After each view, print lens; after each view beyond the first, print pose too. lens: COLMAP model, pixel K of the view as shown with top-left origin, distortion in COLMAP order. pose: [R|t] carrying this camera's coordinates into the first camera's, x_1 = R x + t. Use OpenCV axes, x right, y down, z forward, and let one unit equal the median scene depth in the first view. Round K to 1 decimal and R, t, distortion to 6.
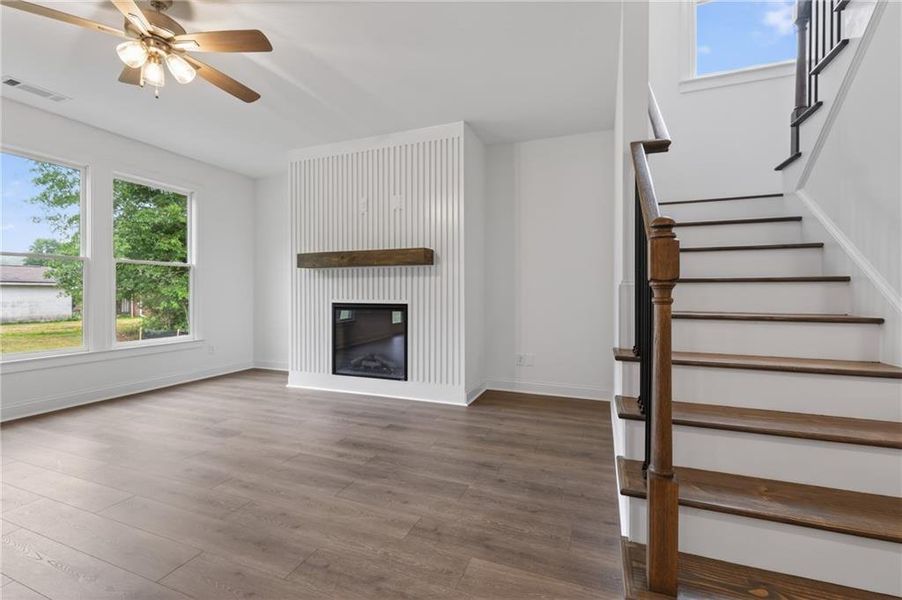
lens RADIAL K [[394.4, 0, 446.5], [0, 394.4, 297.9], [0, 0, 1]] dist [-0.002522, 0.000040]
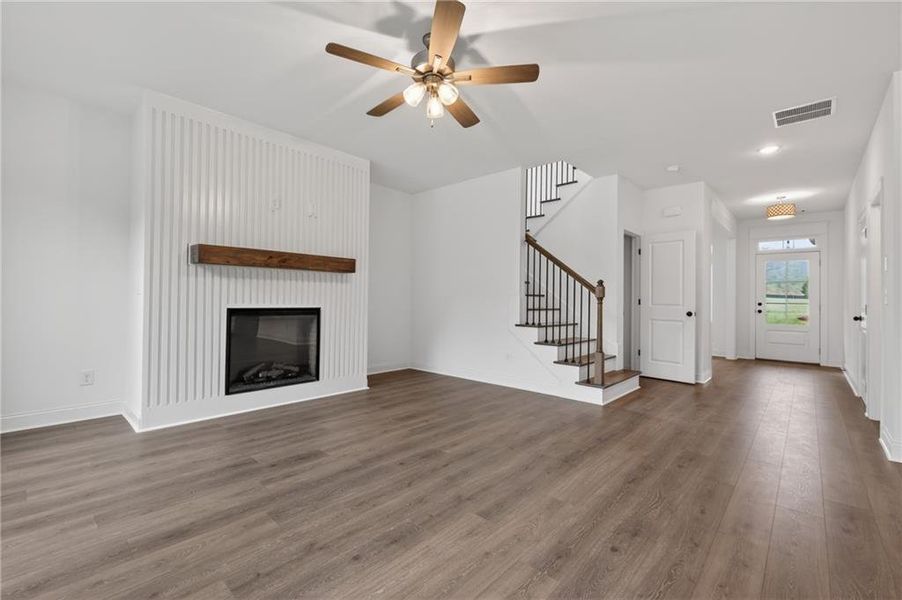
lens RADIAL K [[394.4, 0, 447.9], [0, 394.4, 295.3], [0, 0, 1]] dist [-0.002522, 0.000040]
pose [[0.361465, 0.012431, 0.932303, -1.022503], [-0.000856, 0.999915, -0.013000, -0.004376], [-0.932385, 0.003901, 0.361445, 0.311778]]
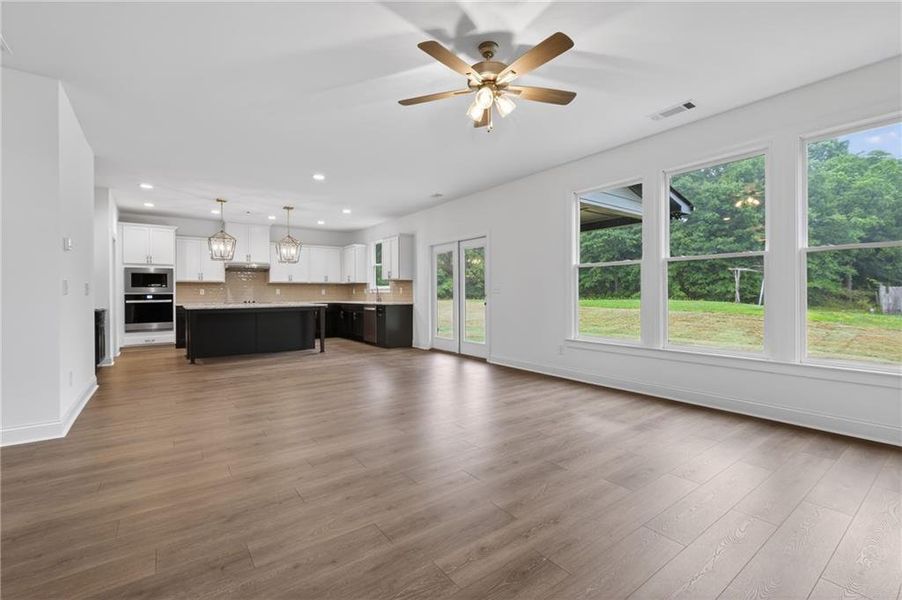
lens RADIAL K [[394.4, 0, 447.2], [0, 394.4, 294.7], [0, 0, 1]] dist [-0.002522, 0.000040]
pose [[-0.537663, 0.004863, -0.843146, 0.204458], [-0.005864, 0.999938, 0.009506, -0.010492], [0.843139, 0.010055, -0.537601, 0.889363]]
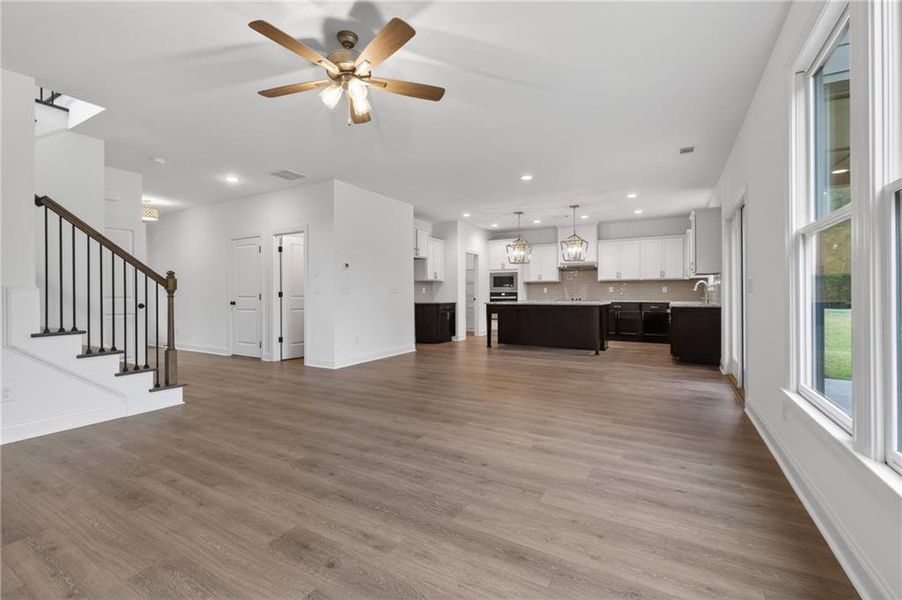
lens RADIAL K [[394.4, 0, 443.7], [0, 394.4, 297.1], [0, 0, 1]] dist [-0.002522, 0.000040]
pose [[-0.988557, 0.001218, 0.150843, -0.684301], [0.004860, 0.999706, 0.023775, -0.016547], [-0.150769, 0.024236, -0.988272, 1.215317]]
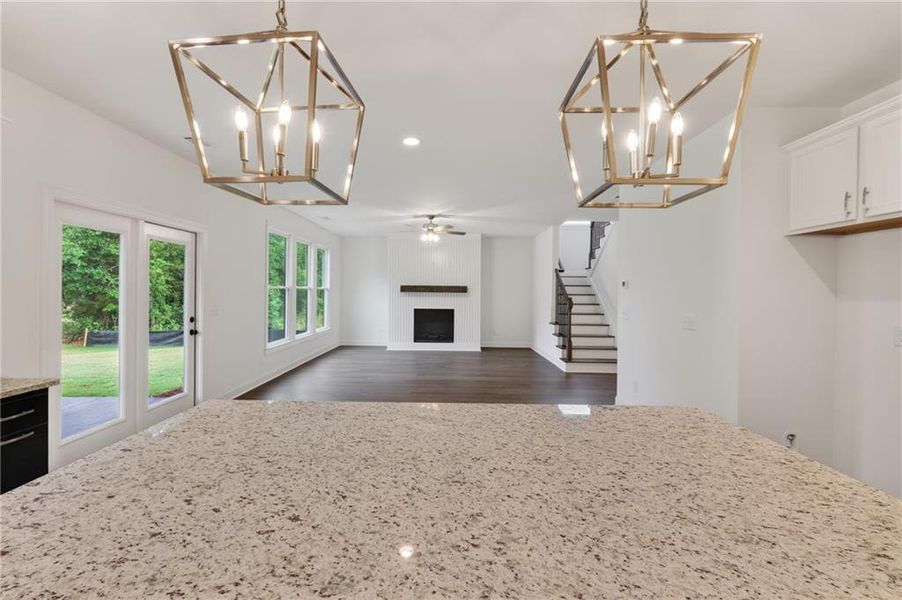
lens RADIAL K [[394.4, 0, 446.8], [0, 394.4, 297.8], [0, 0, 1]] dist [-0.002522, 0.000040]
pose [[0.939847, 0.010626, 0.341432, -0.982870], [-0.008902, 0.999938, -0.006615, -0.038235], [-0.341481, 0.003178, 0.939883, -1.217996]]
